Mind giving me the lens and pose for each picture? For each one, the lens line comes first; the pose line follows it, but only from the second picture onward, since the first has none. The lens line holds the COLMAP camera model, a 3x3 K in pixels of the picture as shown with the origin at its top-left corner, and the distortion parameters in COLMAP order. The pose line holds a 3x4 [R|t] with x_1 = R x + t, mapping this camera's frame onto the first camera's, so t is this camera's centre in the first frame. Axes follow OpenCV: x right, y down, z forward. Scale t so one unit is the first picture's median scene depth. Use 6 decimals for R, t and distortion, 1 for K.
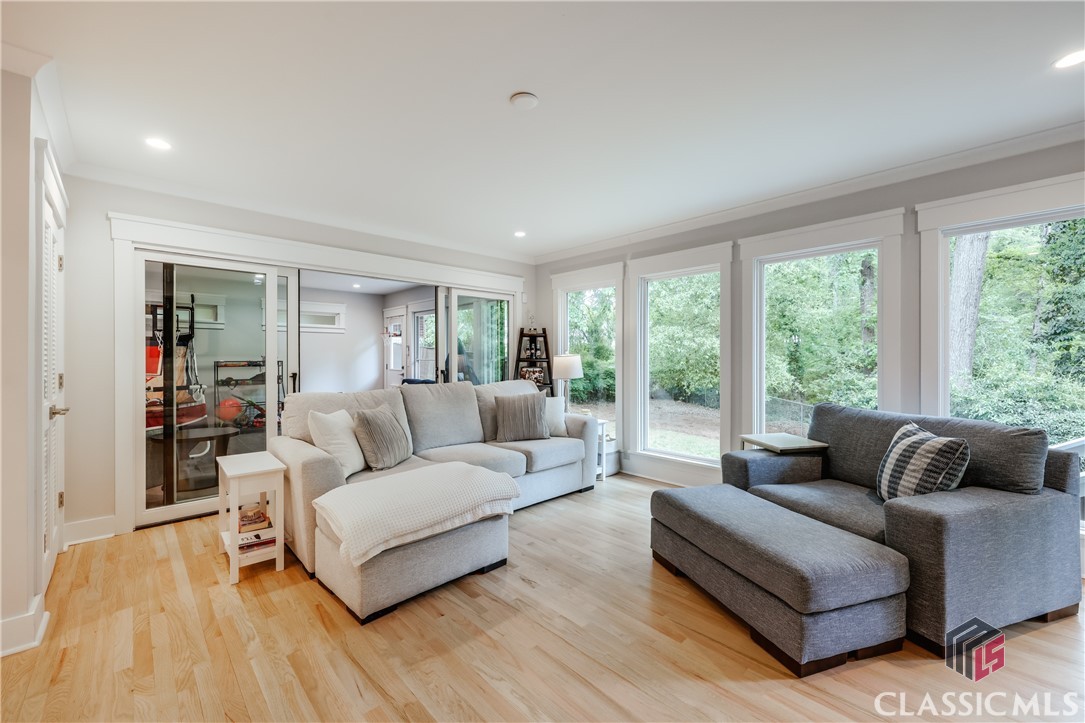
lens RADIAL K [[444.0, 0, 543.9], [0, 444.0, 358.1], [0, 0, 1]] dist [0.000376, 0.000188]
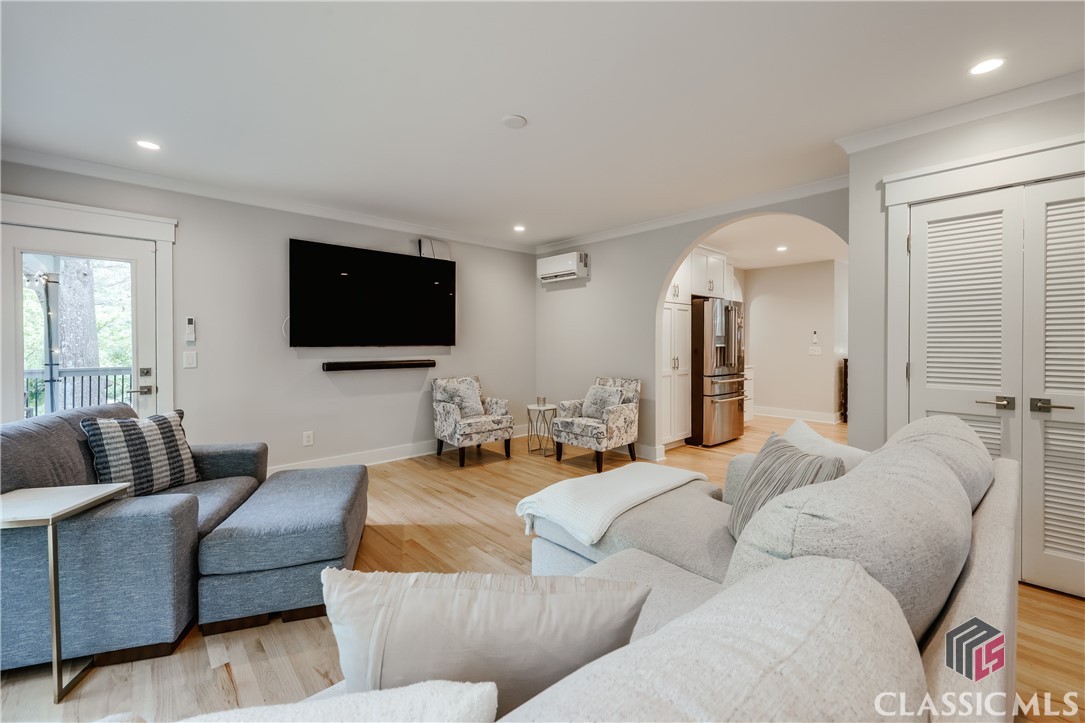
lens RADIAL K [[445.6, 0, 563.6], [0, 445.6, 344.7], [0, 0, 1]] dist [-0.000639, -0.000184]
pose [[-0.999735, 0.003709, -0.022728, -0.099777], [0.003517, 0.999958, 0.008462, -0.009072], [0.022758, 0.008380, -0.999706, 1.477098]]
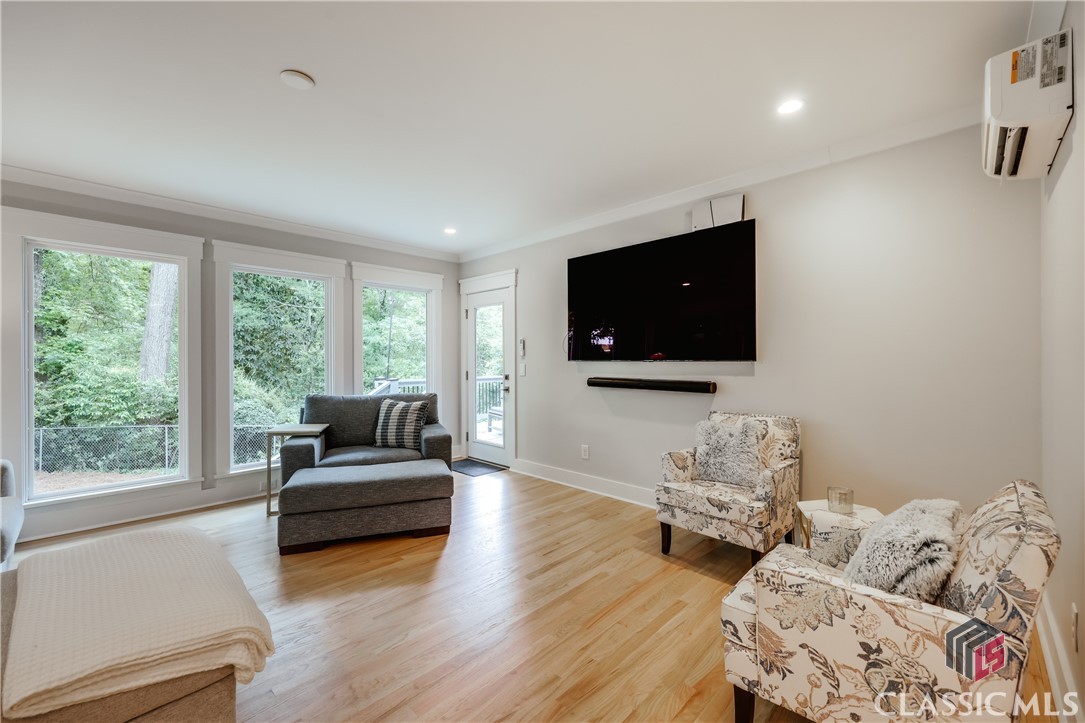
lens RADIAL K [[444.0, 0, 543.9], [0, 444.0, 358.1], [0, 0, 1]] dist [0.000376, 0.000188]
pose [[-0.037598, 0.007487, 0.999265, -0.670835], [0.003464, 0.999967, -0.007362, 0.005743], [-0.999287, 0.003185, -0.037623, 0.358707]]
